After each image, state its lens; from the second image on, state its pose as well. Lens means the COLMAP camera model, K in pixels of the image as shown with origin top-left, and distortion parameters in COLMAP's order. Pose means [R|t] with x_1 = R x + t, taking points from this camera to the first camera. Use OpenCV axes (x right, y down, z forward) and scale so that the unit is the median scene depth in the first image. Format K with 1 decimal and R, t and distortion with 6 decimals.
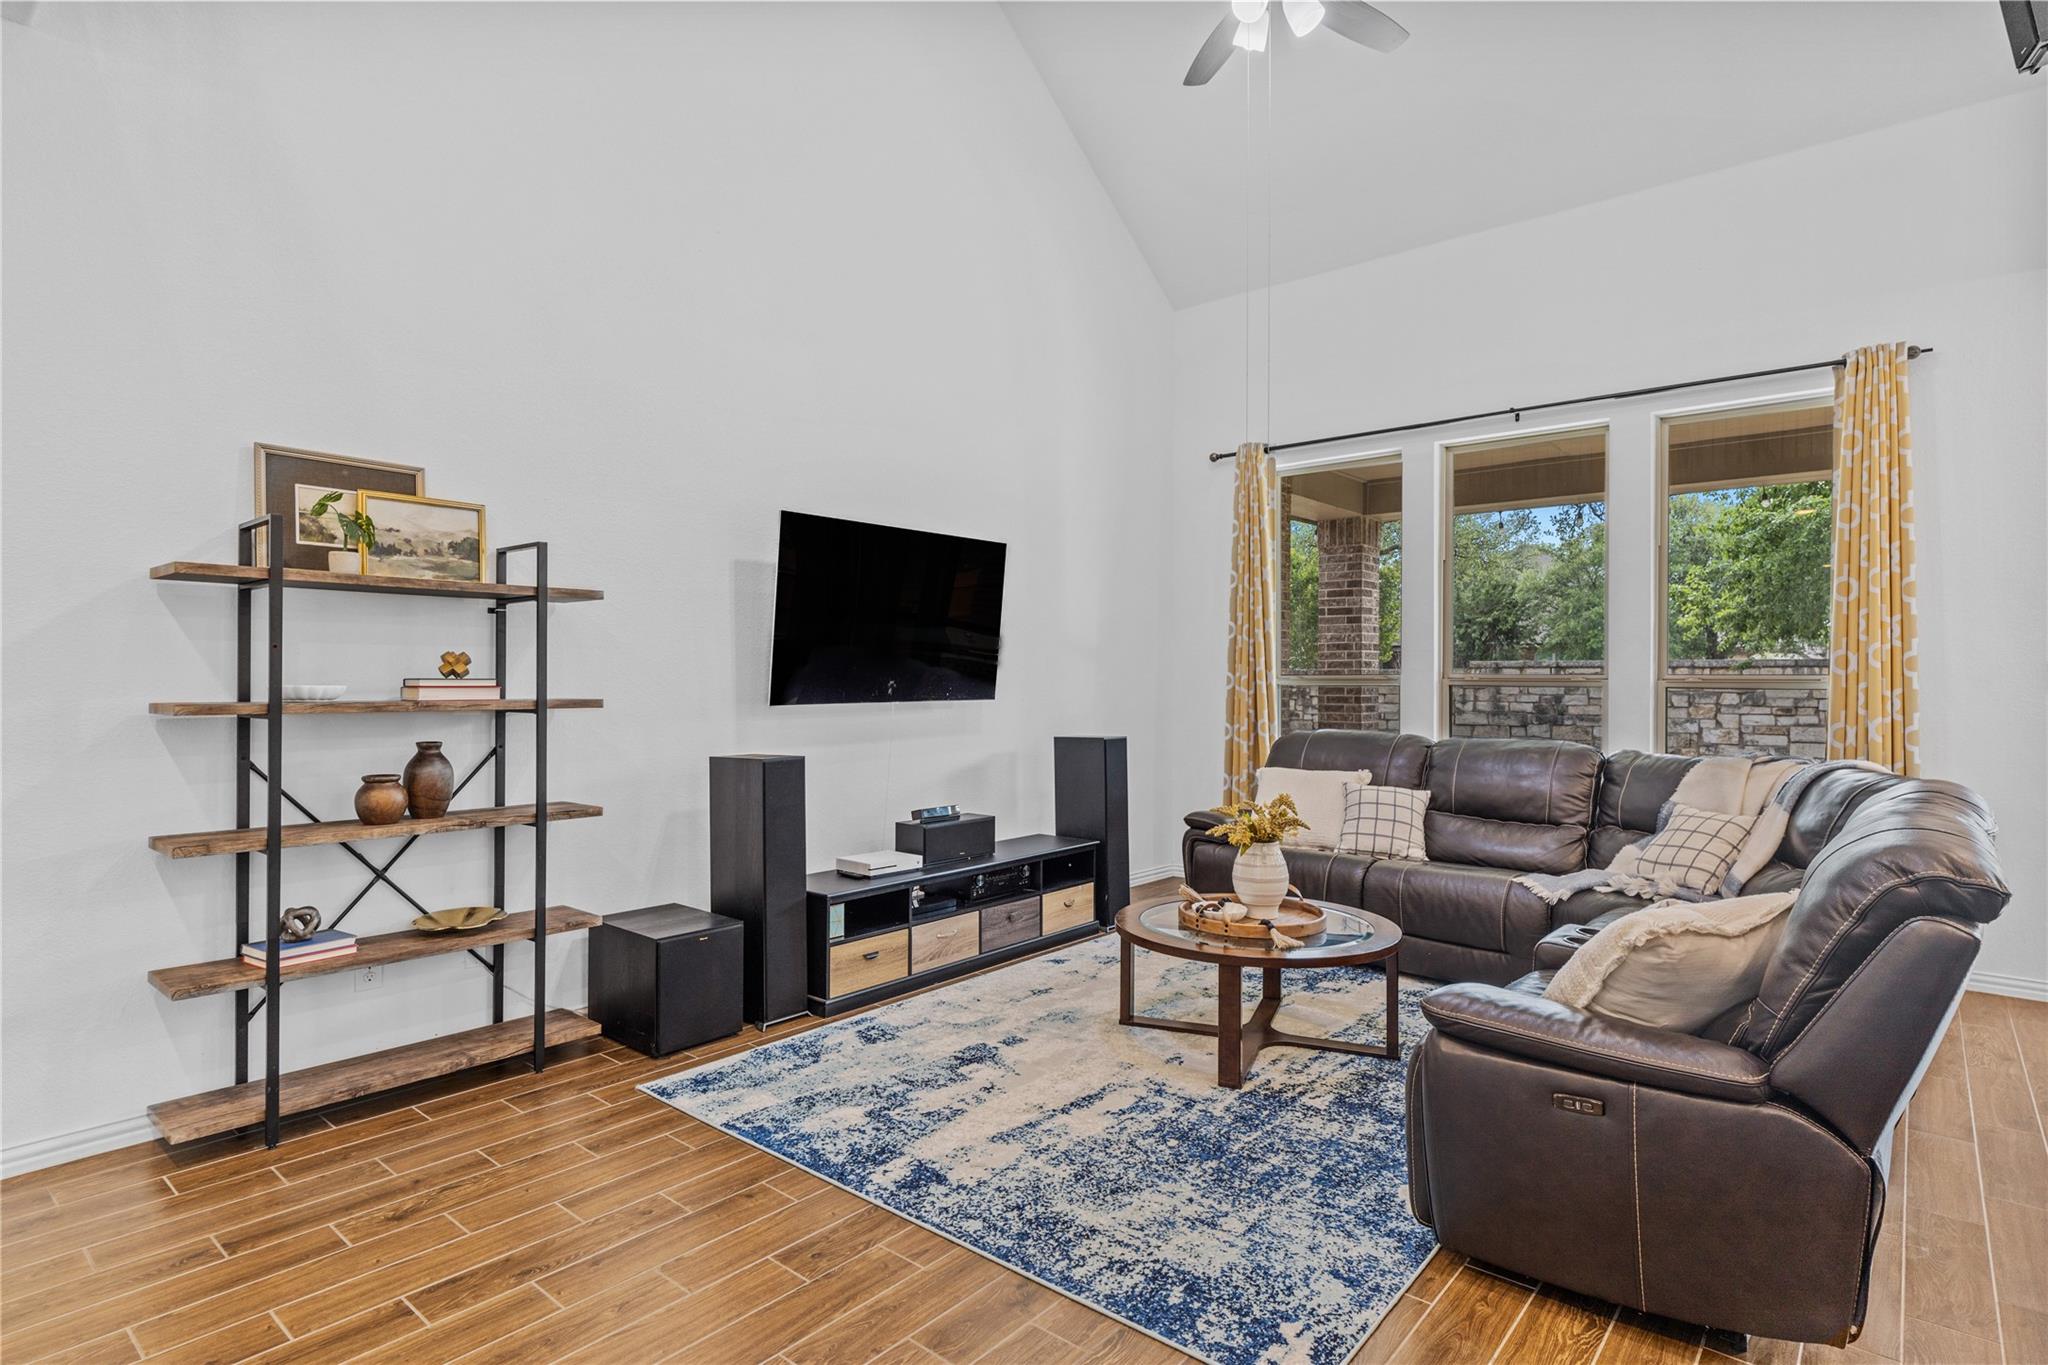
lens RADIAL K [[1049.7, 0, 1039.6], [0, 1049.7, 674.7], [0, 0, 1]] dist [0.013758, -0.003190]
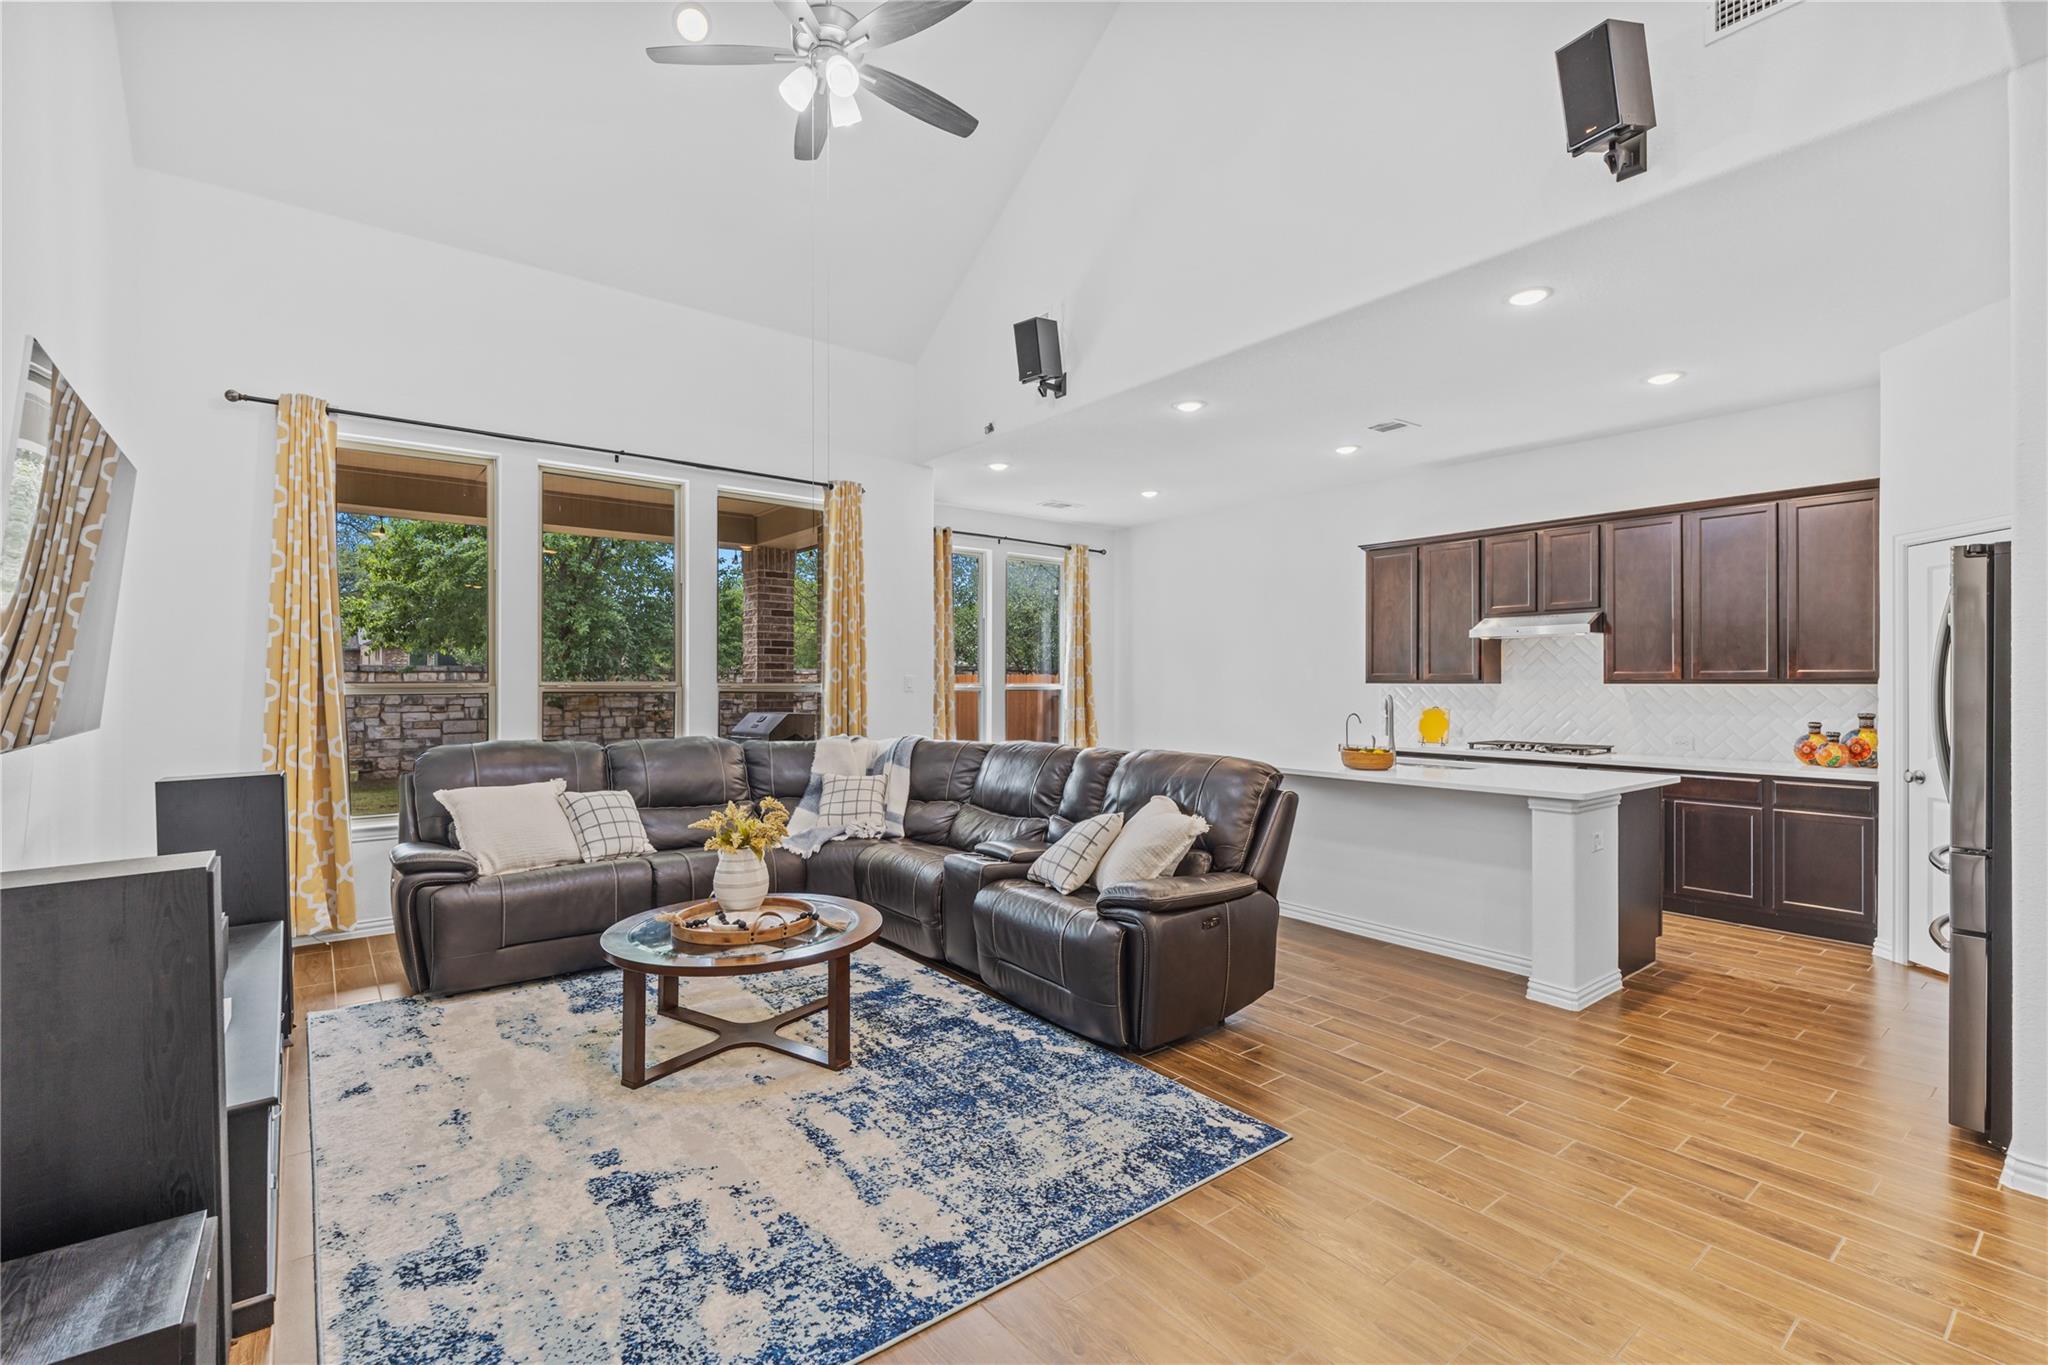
lens RADIAL K [[886.2, 0, 1005.5], [0, 886.2, 686.2], [0, 0, 1]] dist [0.002689, -0.000223]
pose [[0.226290, -0.006664, 0.974037, -0.631162], [-0.004315, 0.999960, 0.007844, -0.009542], [-0.974050, -0.005978, 0.226252, 0.594513]]
